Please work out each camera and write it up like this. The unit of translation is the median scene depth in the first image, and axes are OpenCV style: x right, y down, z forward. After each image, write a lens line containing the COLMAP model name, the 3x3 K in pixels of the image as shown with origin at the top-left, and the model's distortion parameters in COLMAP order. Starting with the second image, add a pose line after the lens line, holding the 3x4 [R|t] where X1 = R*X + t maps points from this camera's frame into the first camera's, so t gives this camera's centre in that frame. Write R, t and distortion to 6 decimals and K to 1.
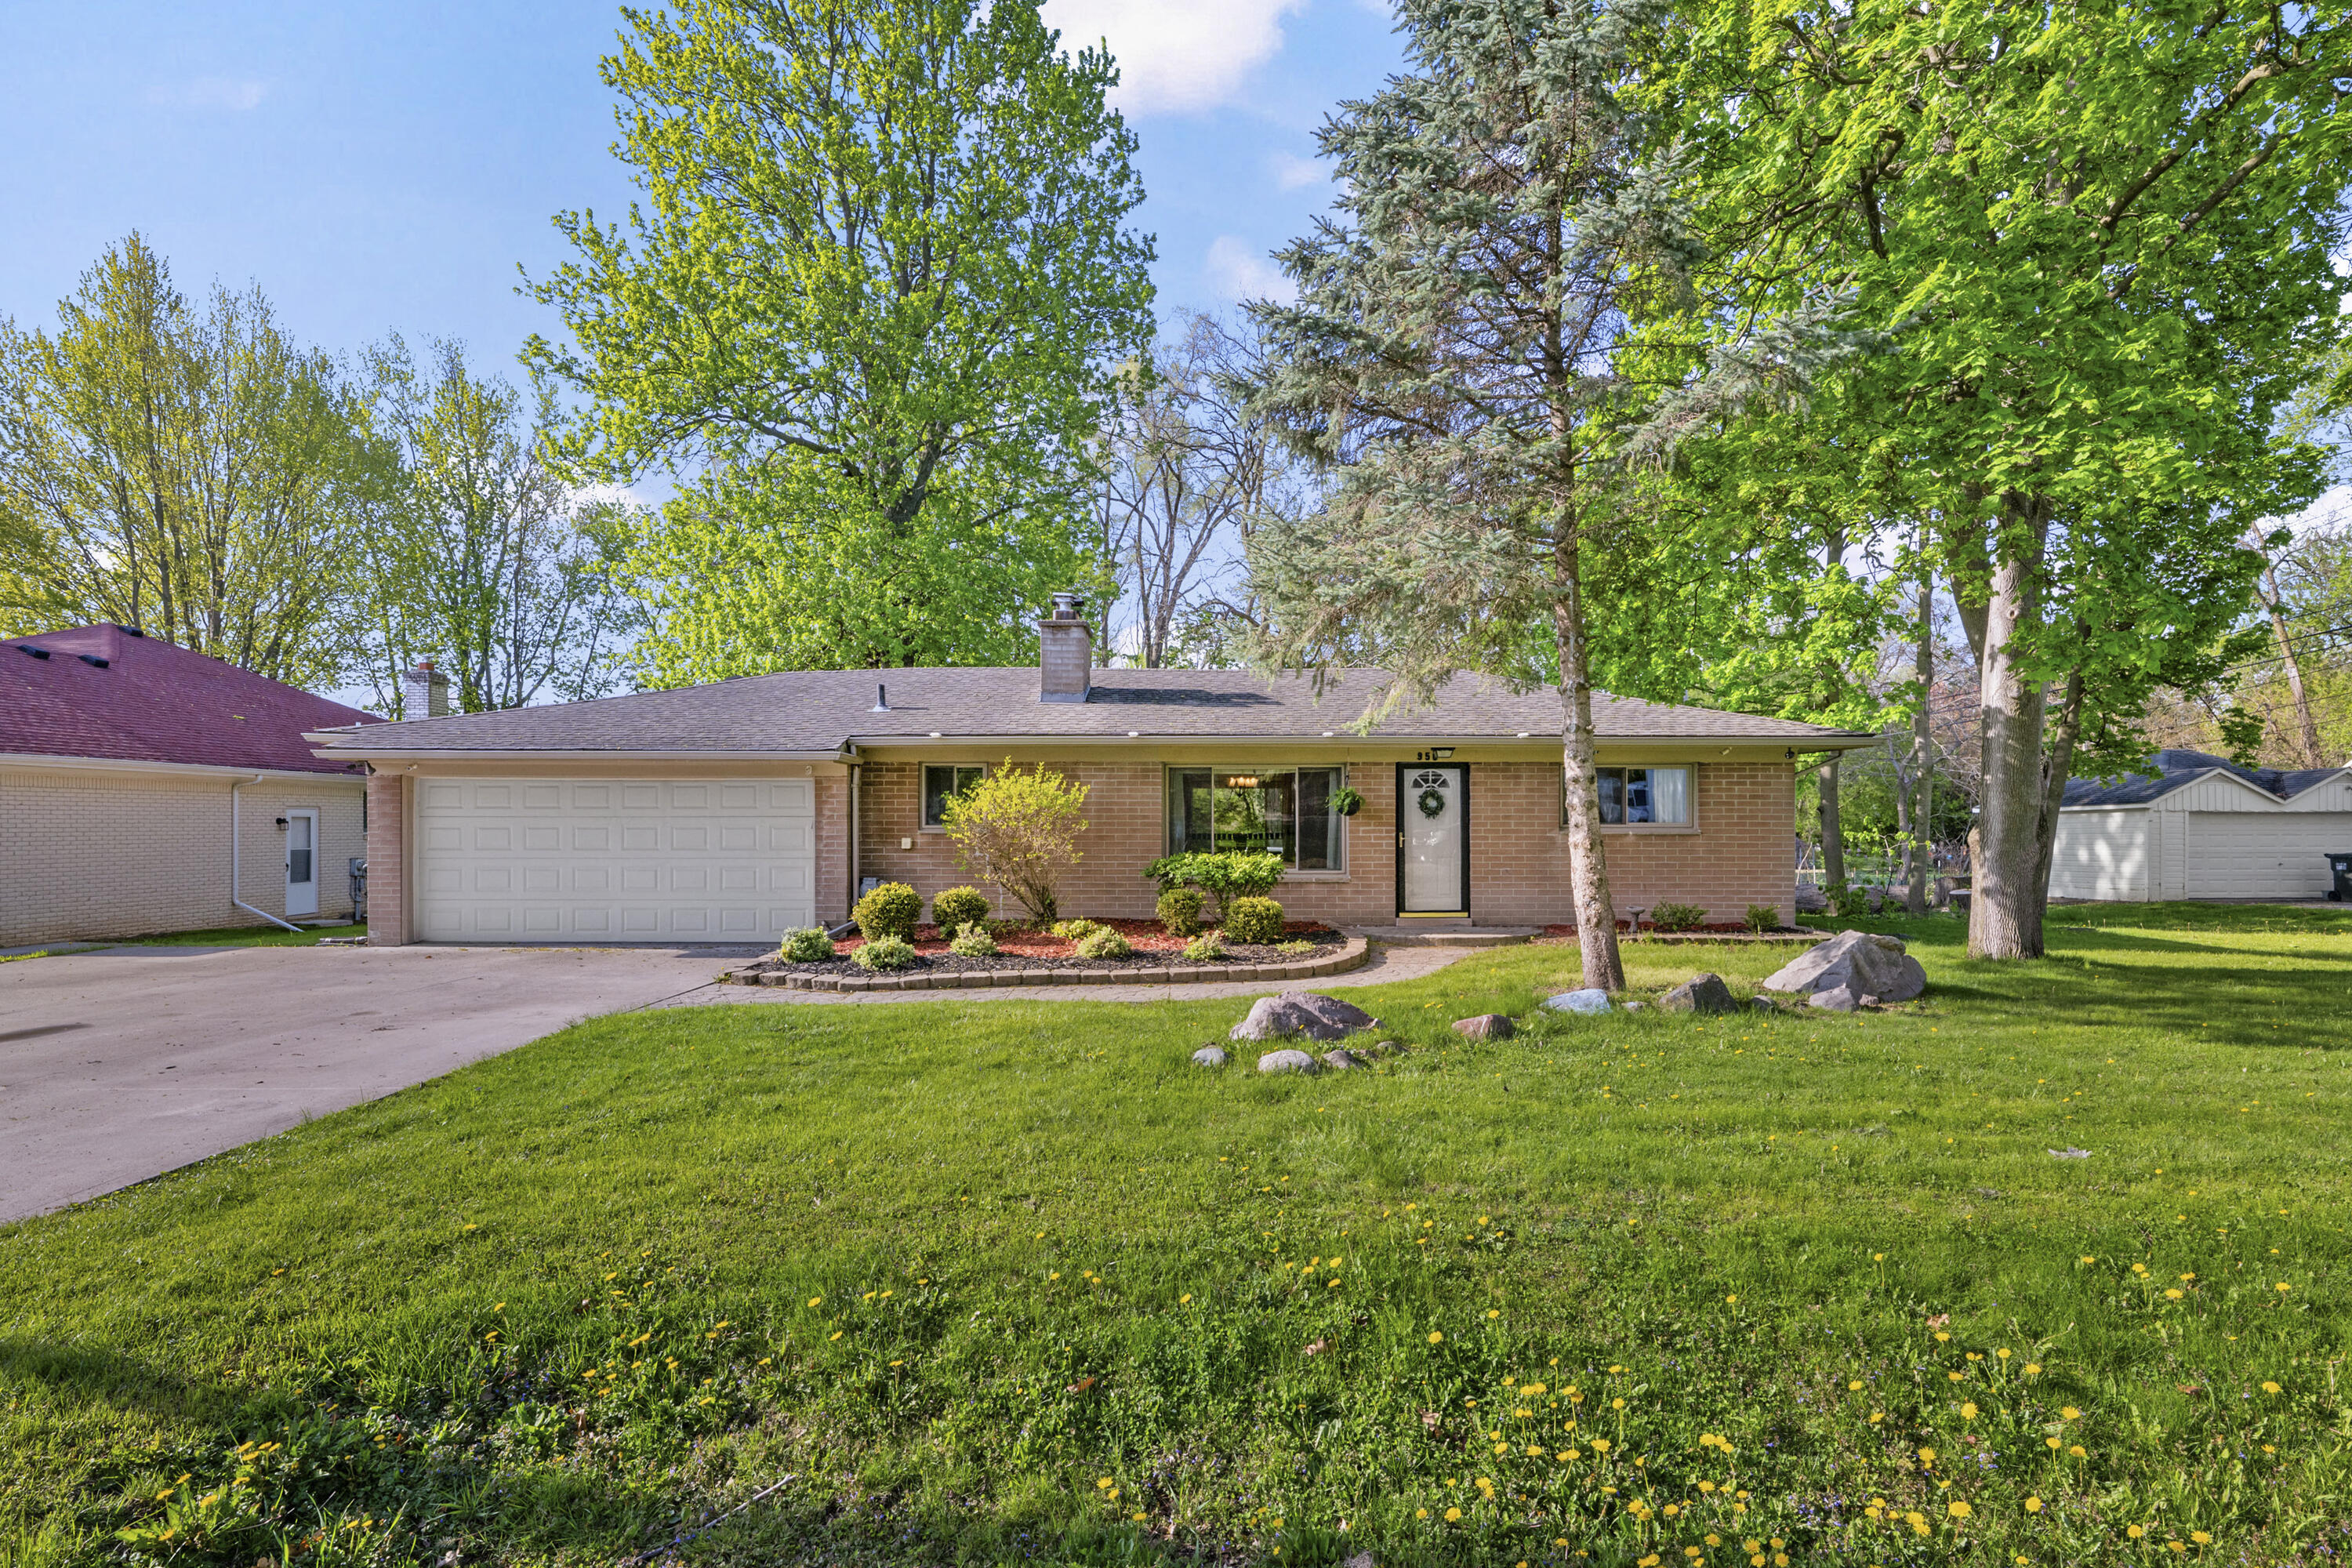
lens RADIAL K [[1198.8, 0, 1188.8], [0, 1198.8, 822.5], [0, 0, 1]] dist [0.001412, 0.000762]
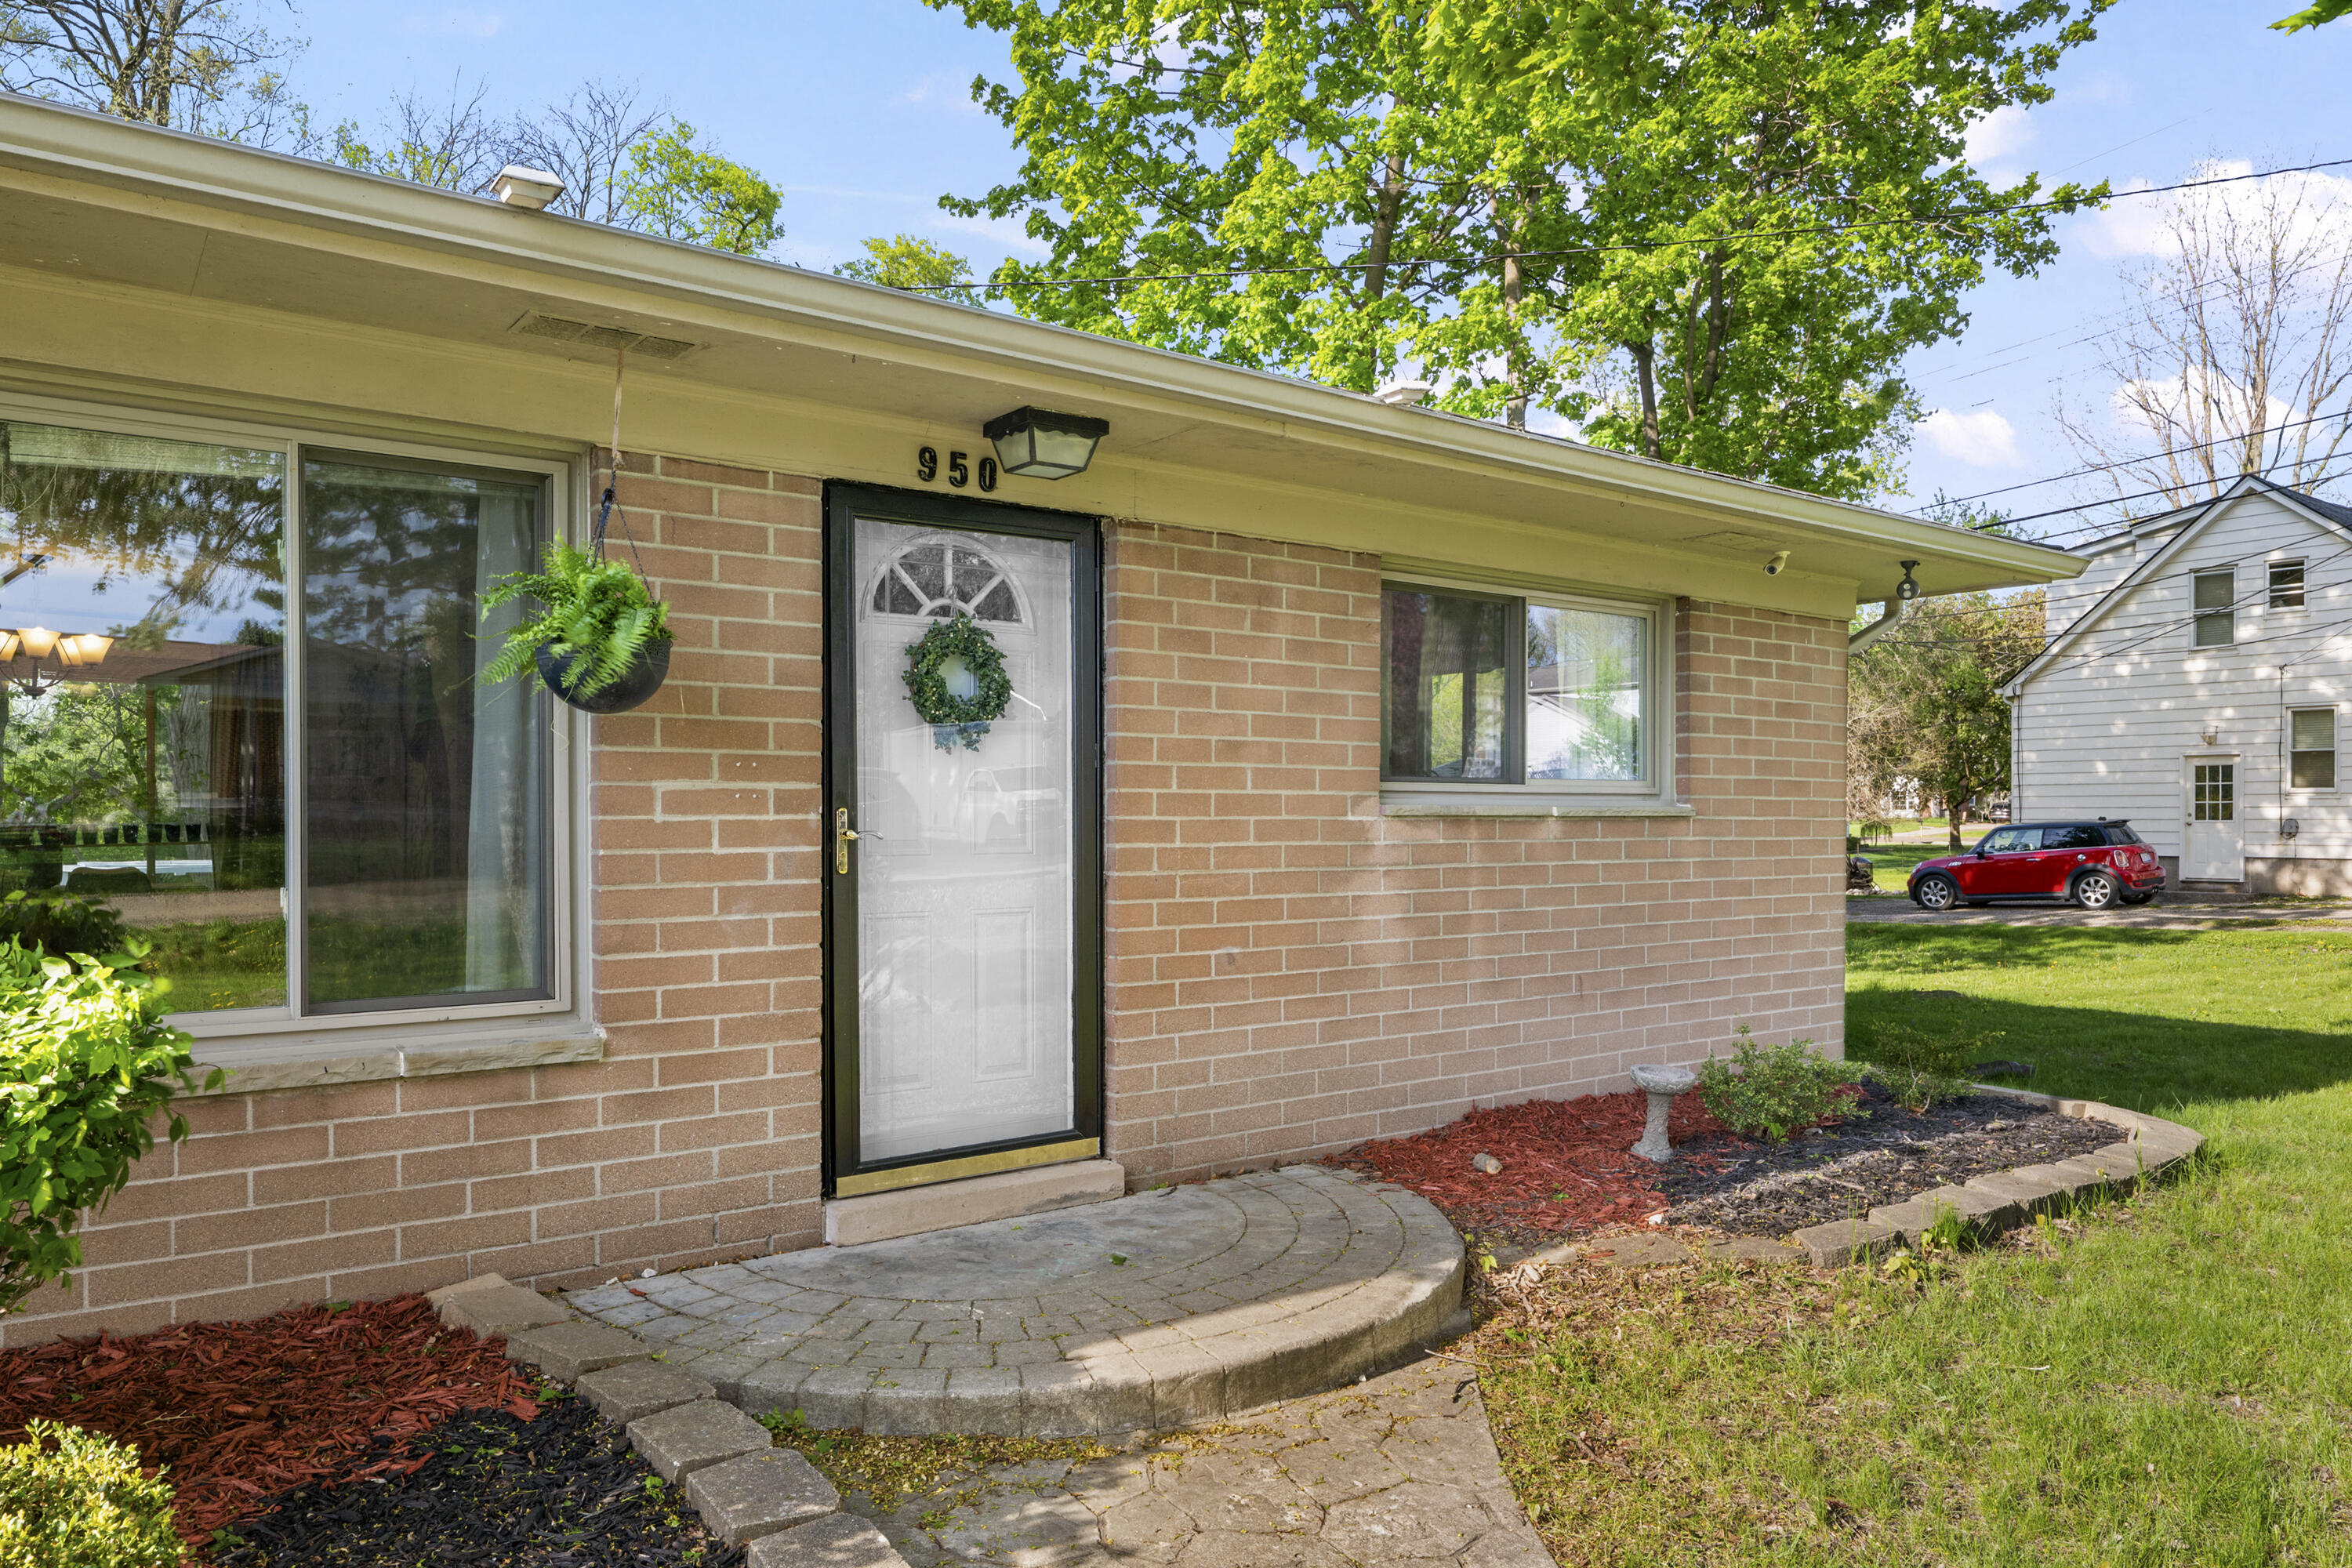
lens RADIAL K [[1513.9, 0, 1174.3], [0, 1513.9, 824.4], [0, 0, 1]] dist [-0.000776, -0.000151]
pose [[0.806704, -0.001648, 0.590953, 0.095043], [-0.004119, 0.999956, 0.008411, 0.013046], [-0.590941, -0.009219, 0.806662, 1.110810]]
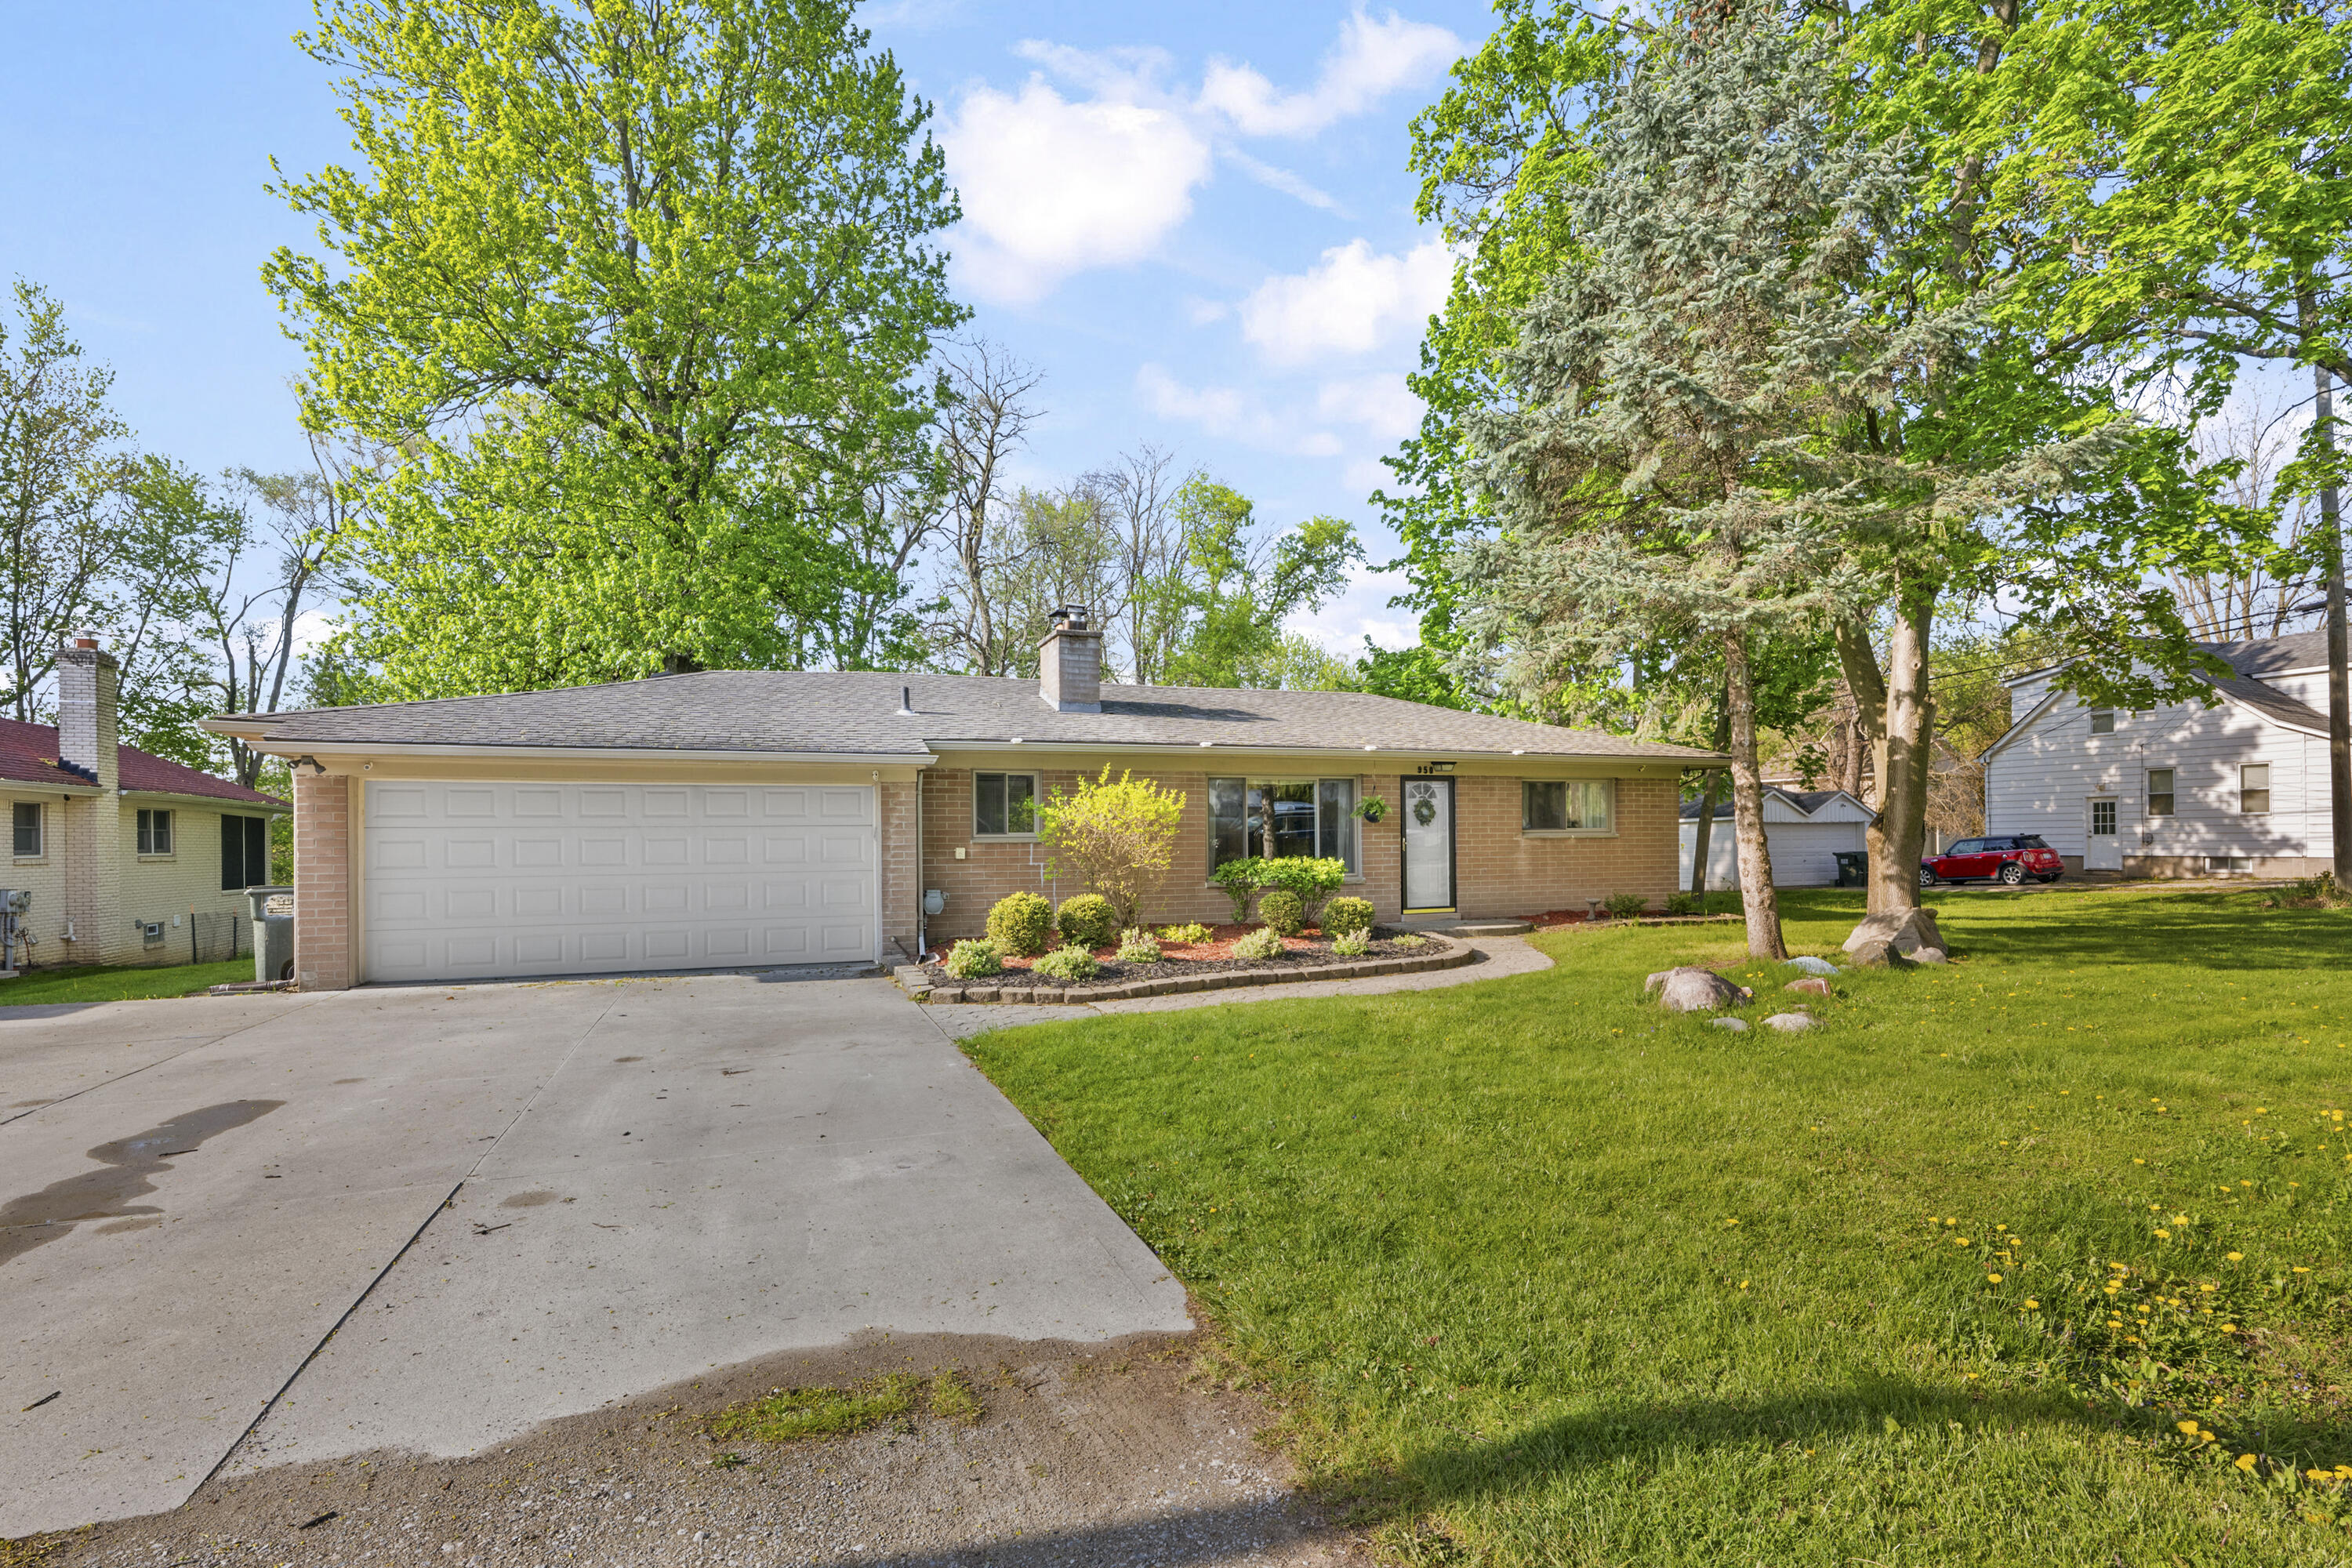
lens RADIAL K [[1127.8, 0, 1174.9], [0, 1127.8, 842.9], [0, 0, 1]] dist [-0.002476, -0.000323]
pose [[0.935185, -0.009349, 0.354036, -0.586093], [0.009105, 0.999956, 0.002355, 0.012547], [-0.354042, 0.001021, 0.935229, 0.144448]]
